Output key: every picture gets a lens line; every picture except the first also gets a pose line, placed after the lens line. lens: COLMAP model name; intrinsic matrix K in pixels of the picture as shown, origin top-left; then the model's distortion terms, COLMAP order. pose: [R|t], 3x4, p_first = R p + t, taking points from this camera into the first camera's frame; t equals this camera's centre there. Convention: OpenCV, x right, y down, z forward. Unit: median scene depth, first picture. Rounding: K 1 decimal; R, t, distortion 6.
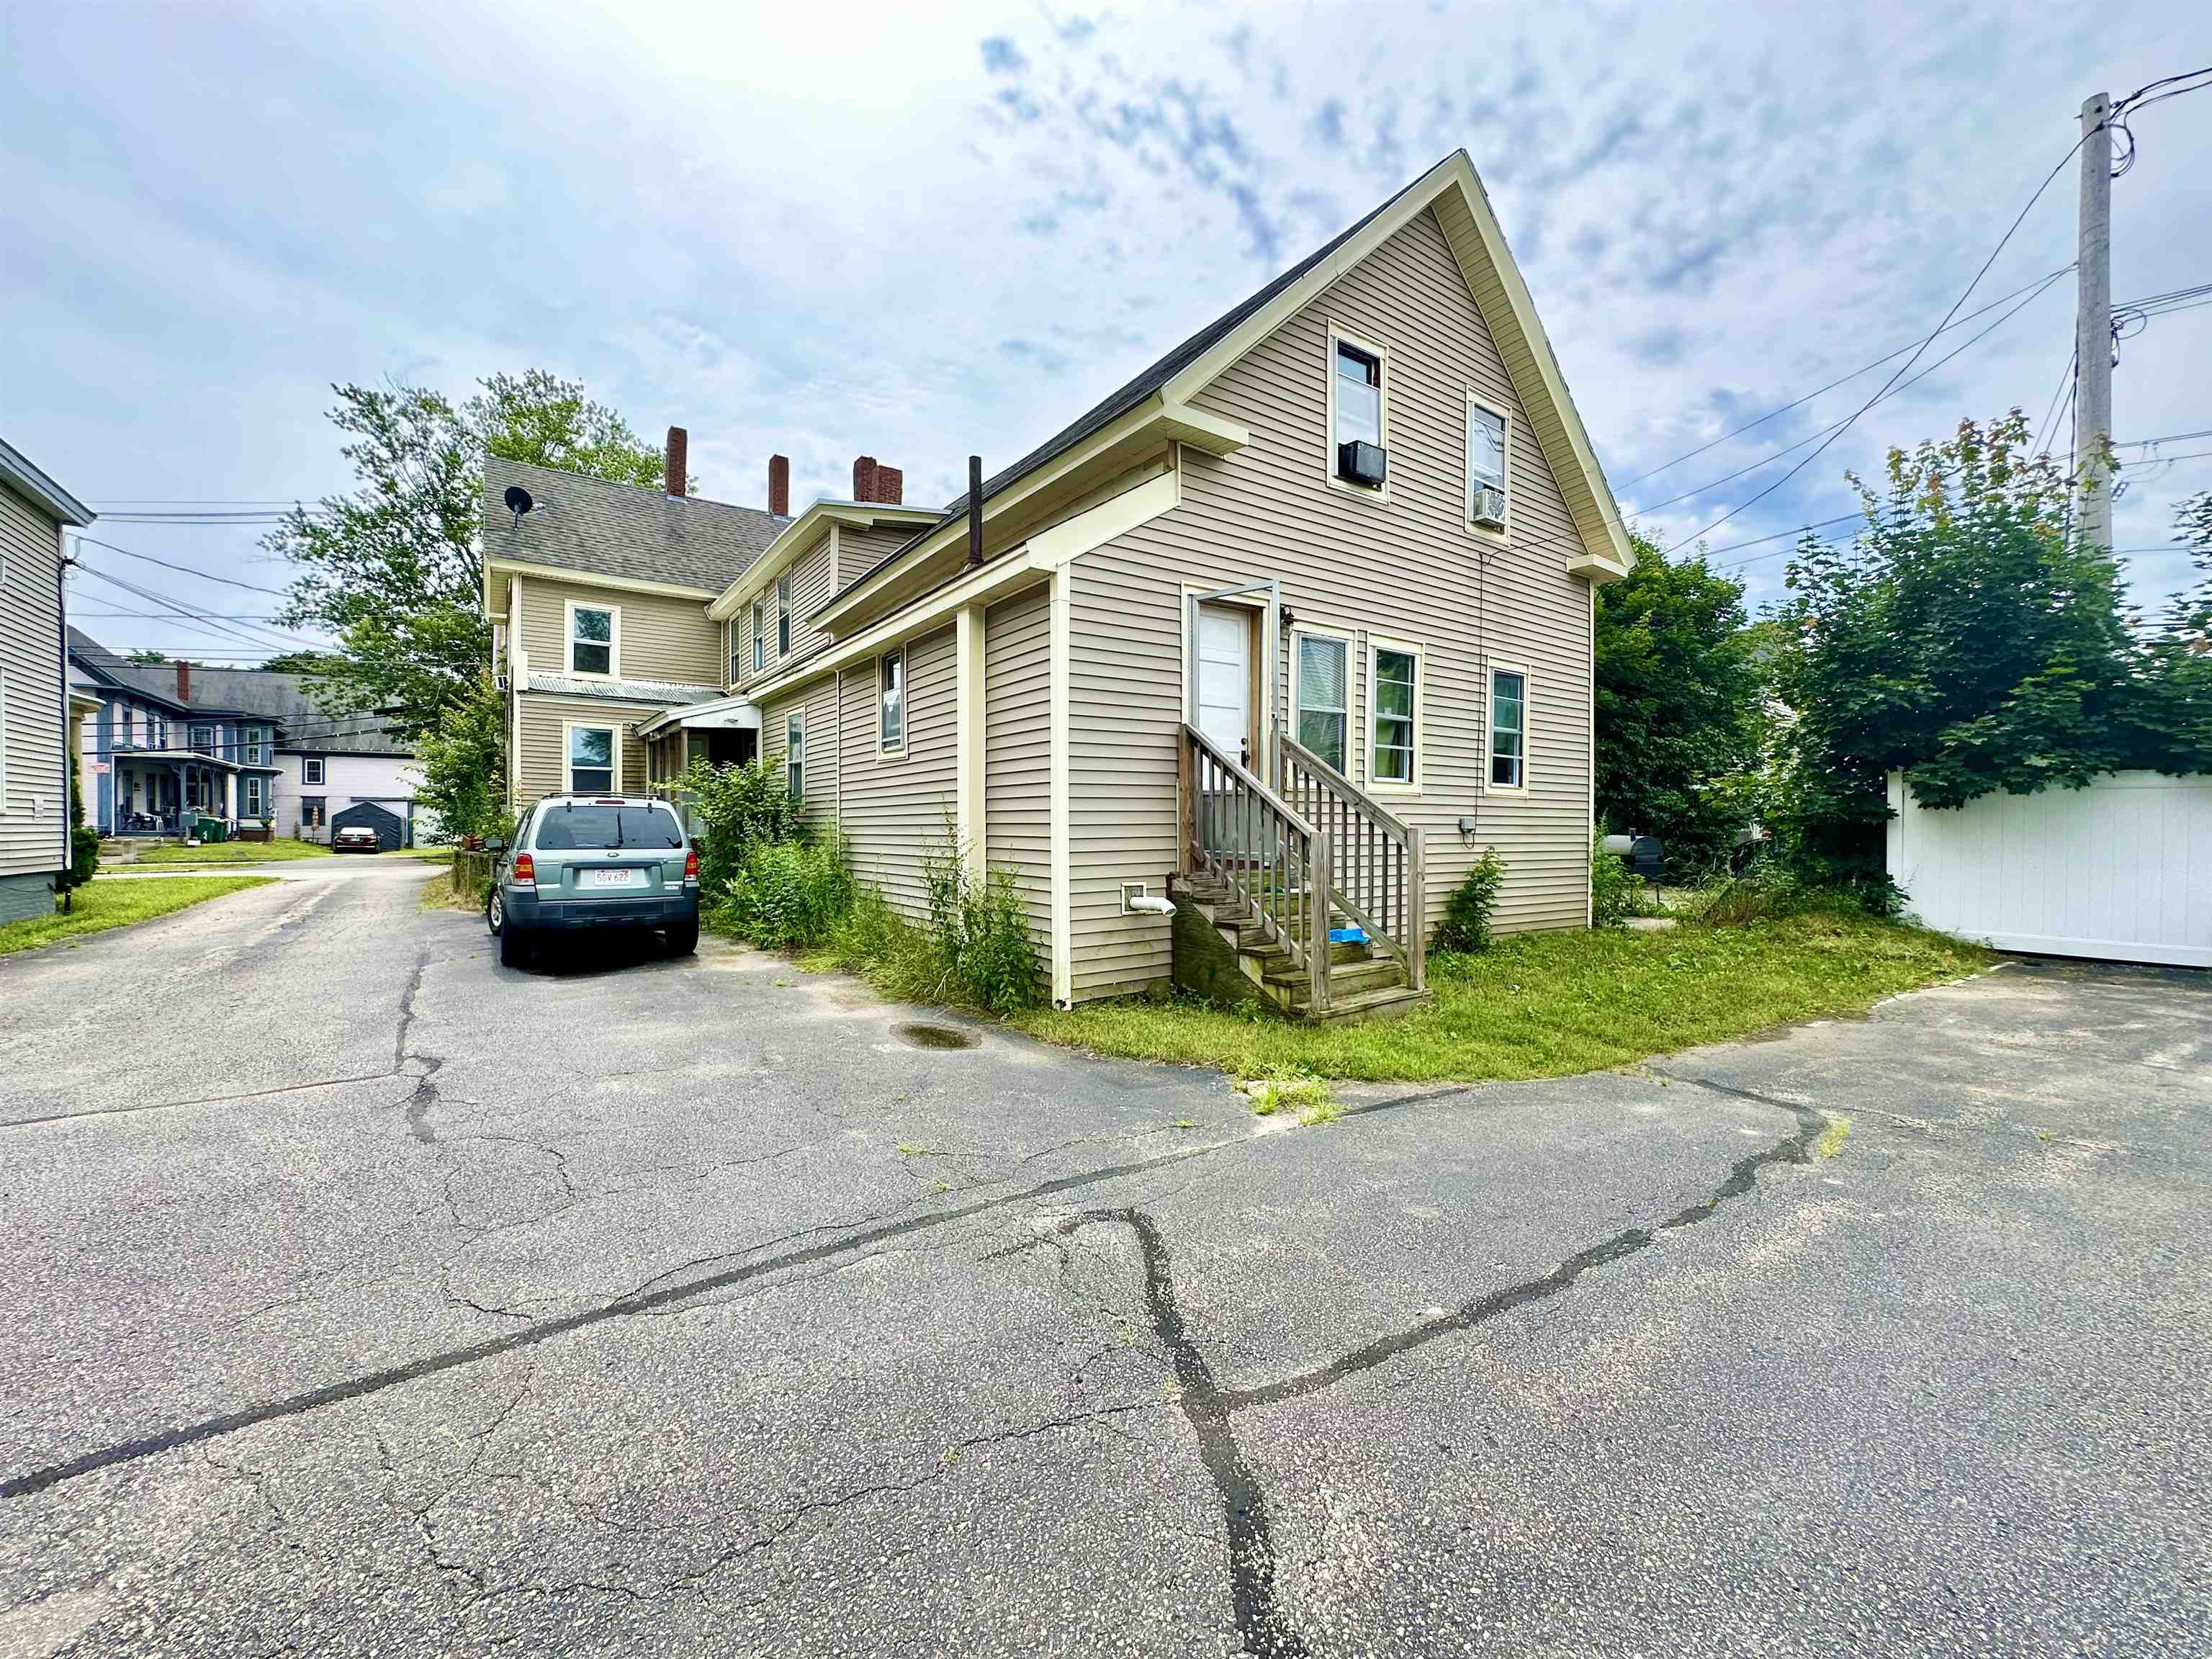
lens RADIAL K [[880.8, 0, 1101.1], [0, 880.8, 835.8], [0, 0, 1]] dist [-0.008410, 0.001671]
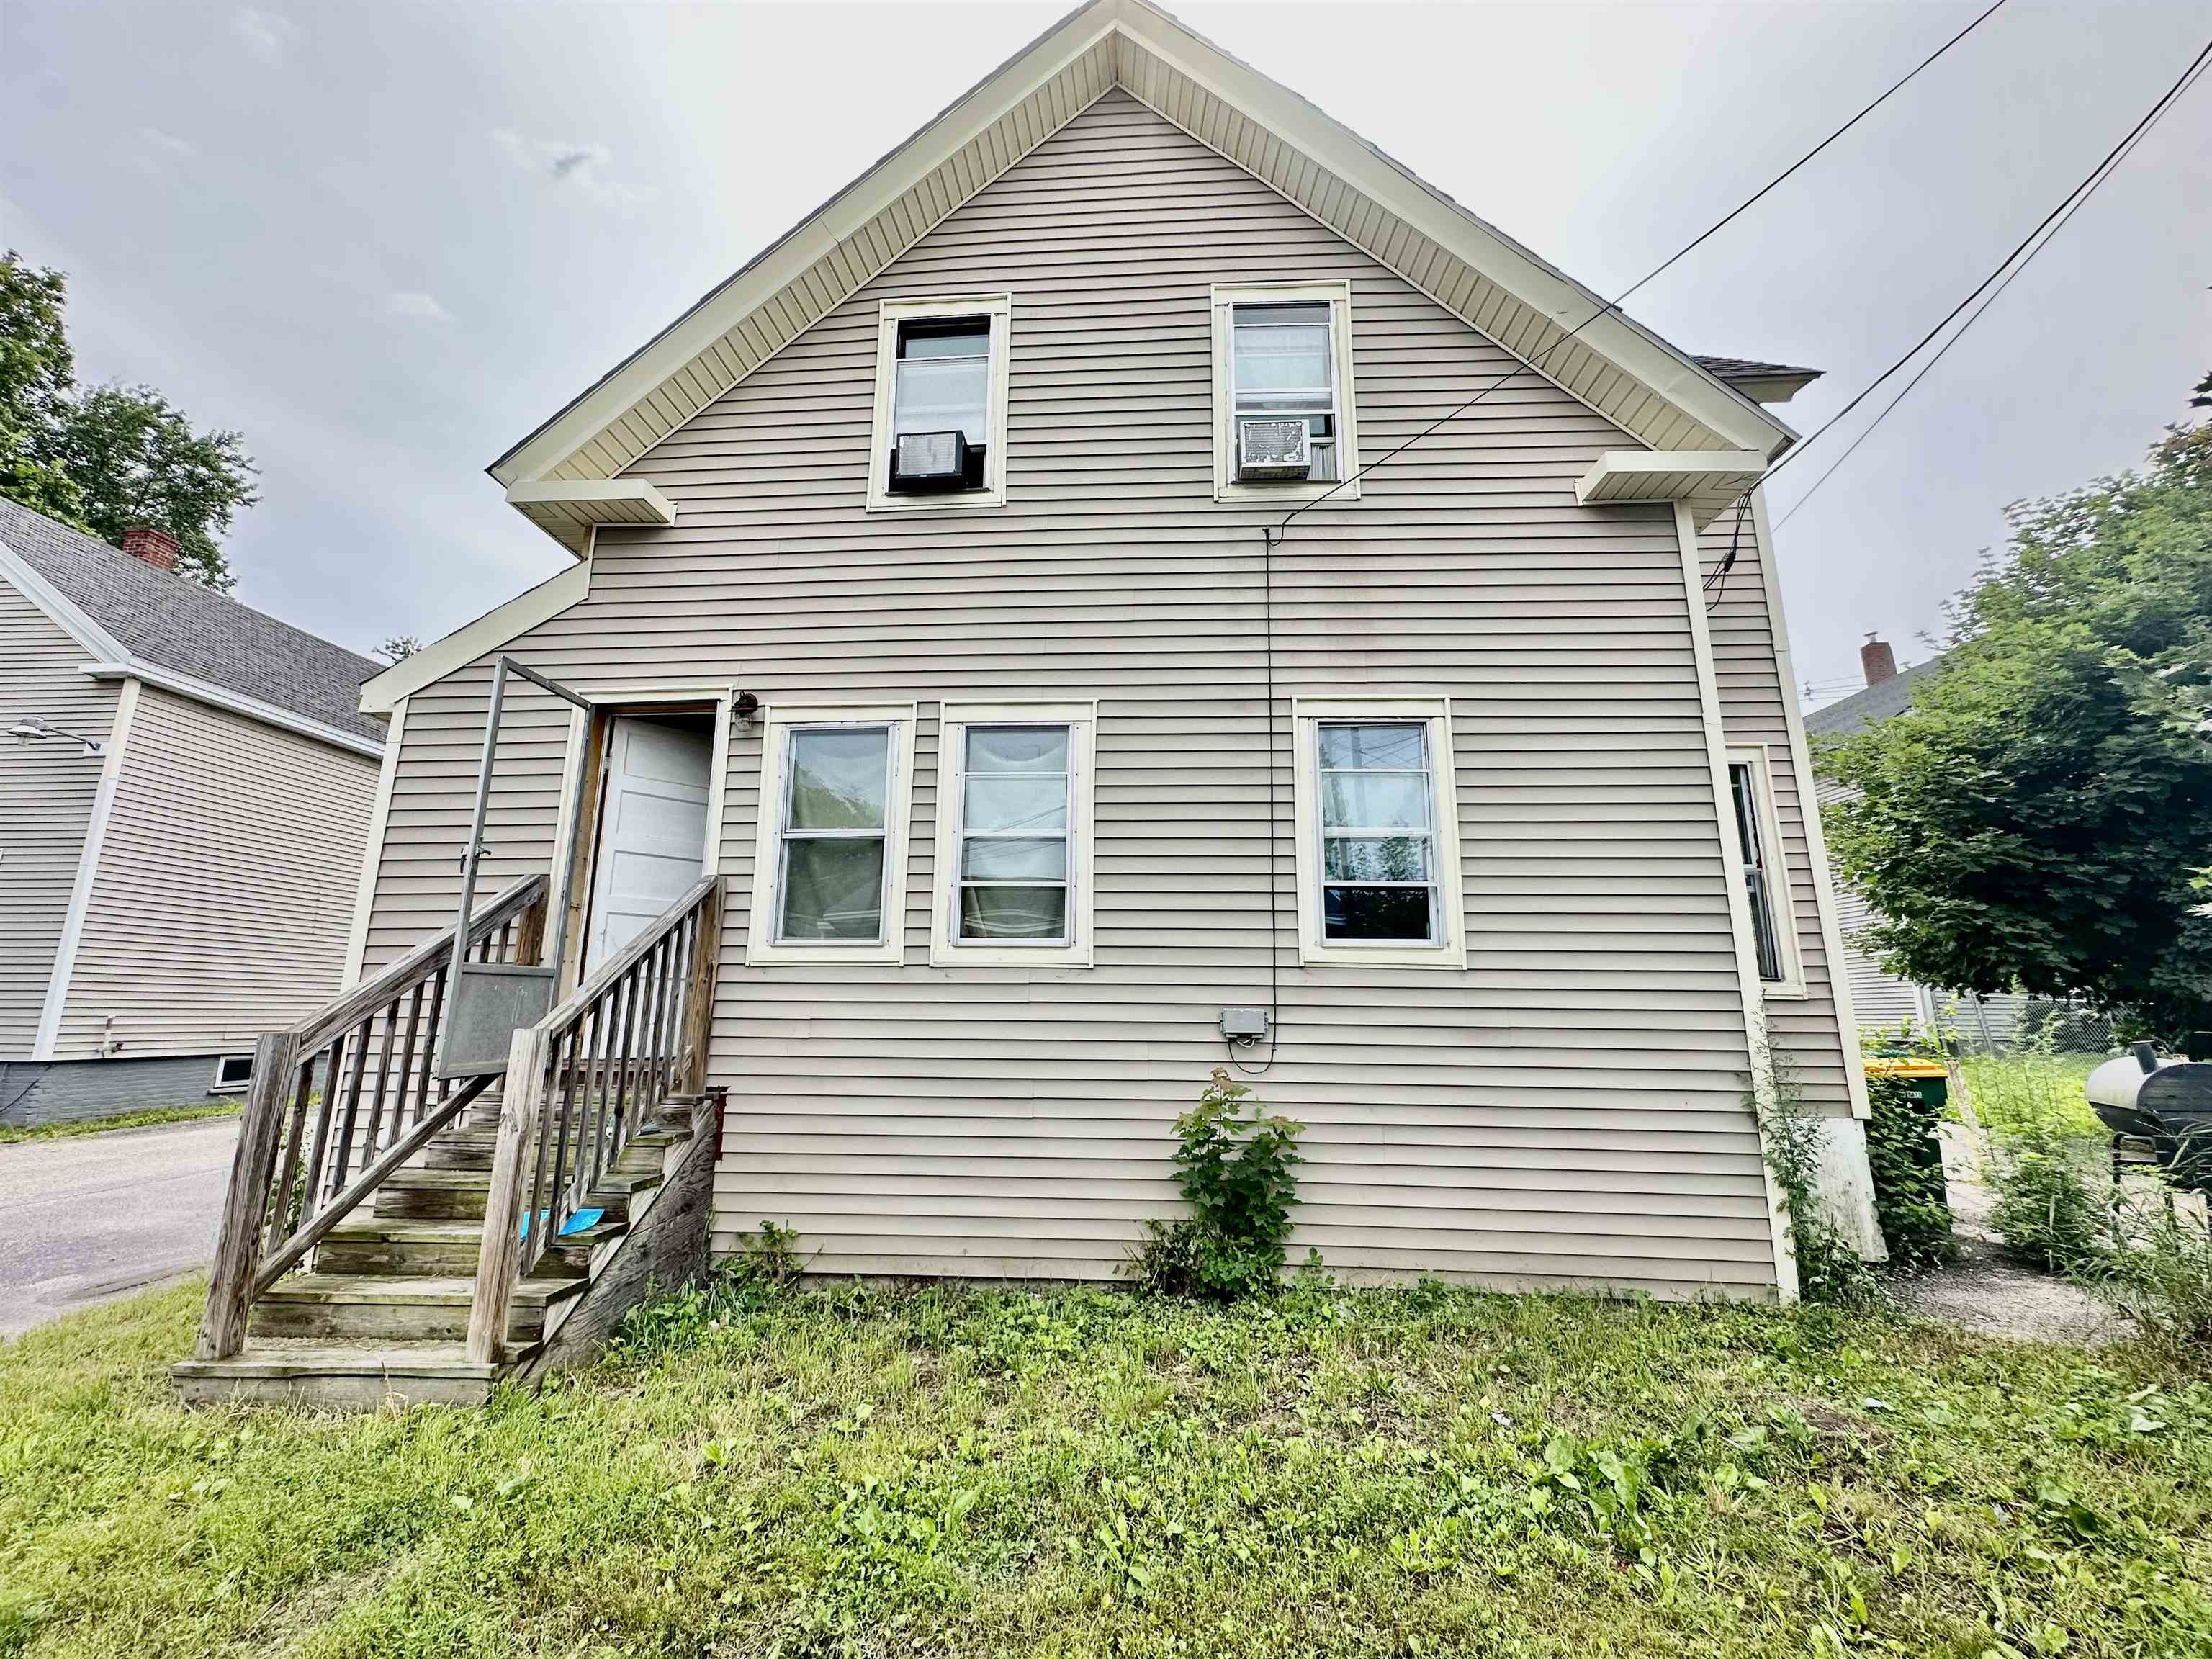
lens RADIAL K [[880.8, 0, 1102.9], [0, 880.8, 818.2], [0, 0, 1]] dist [-0.008410, 0.001671]
pose [[0.783666, -0.119329, -0.609614, 0.679708], [-0.014873, 0.977490, -0.210458, -0.020775], [0.621005, 0.173995, 0.764250, 0.545893]]
